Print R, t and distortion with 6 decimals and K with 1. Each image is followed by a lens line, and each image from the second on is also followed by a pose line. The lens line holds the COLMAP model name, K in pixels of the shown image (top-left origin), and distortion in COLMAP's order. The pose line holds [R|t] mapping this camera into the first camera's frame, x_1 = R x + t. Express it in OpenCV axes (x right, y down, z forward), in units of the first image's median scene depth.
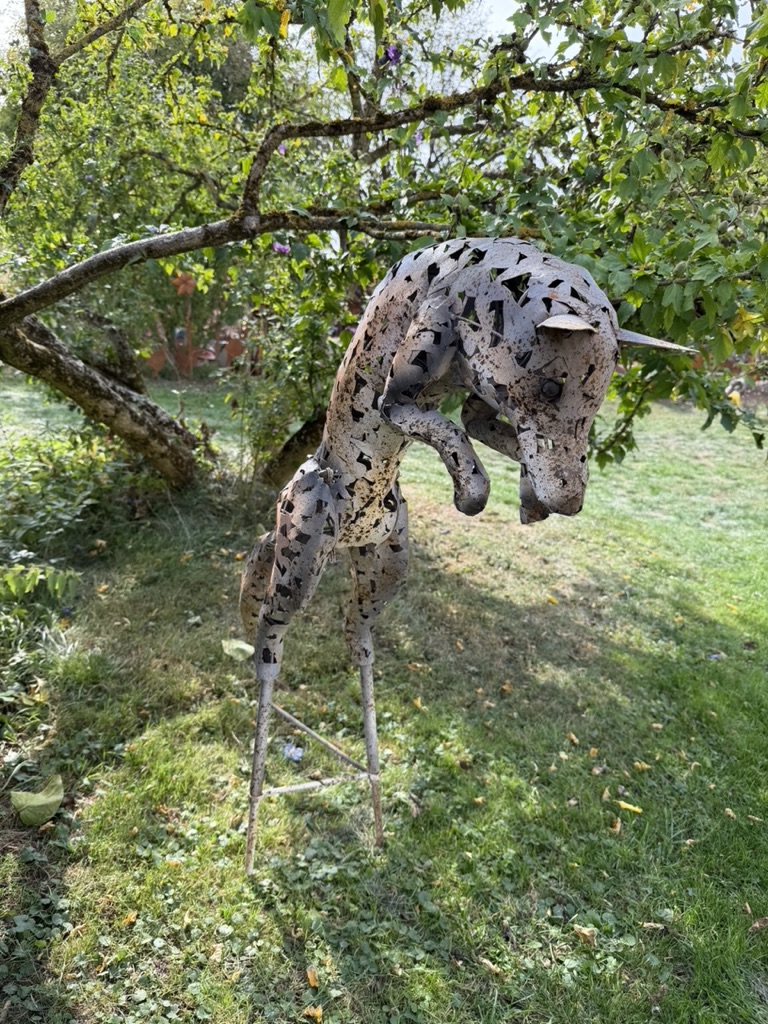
lens RADIAL K [[720.2, 0, 384.0], [0, 720.2, 512.0], [0, 0, 1]] dist [0.061486, -0.049855]
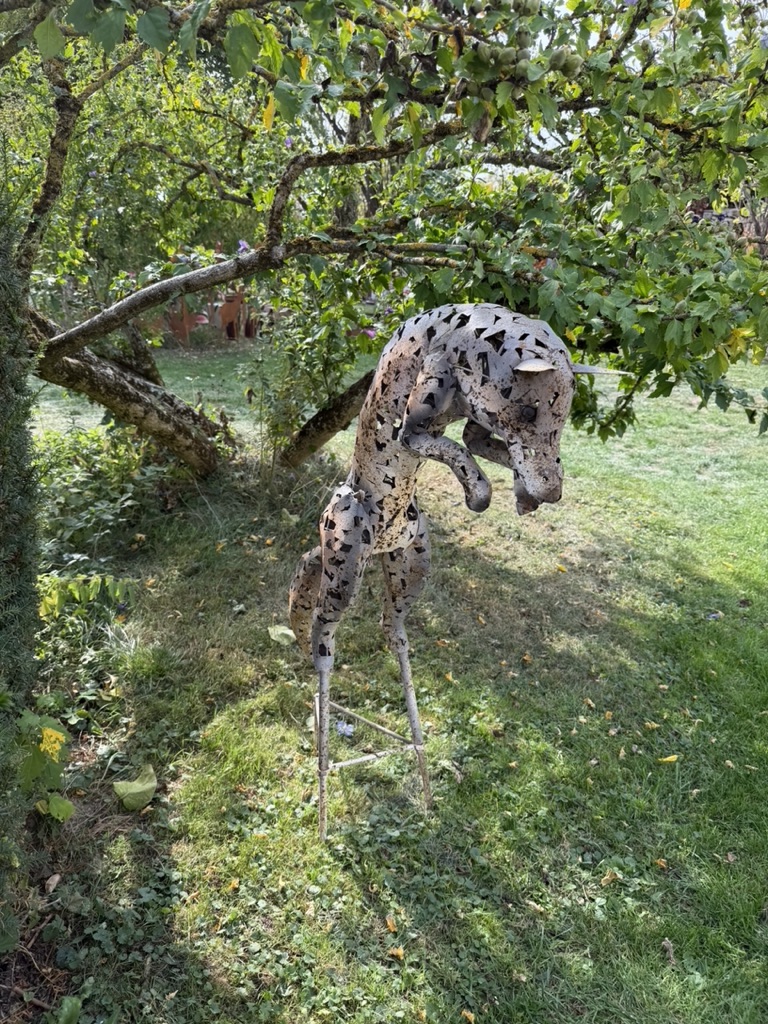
lens RADIAL K [[712.9, 0, 387.9], [0, 712.9, 515.8], [0, 0, 1]] dist [0.121258, -0.140469]
pose [[0.998624, -0.051678, 0.008901, -0.051708], [0.050751, 0.995177, 0.083948, -0.093895], [-0.013196, -0.083381, 0.996430, -0.101032]]
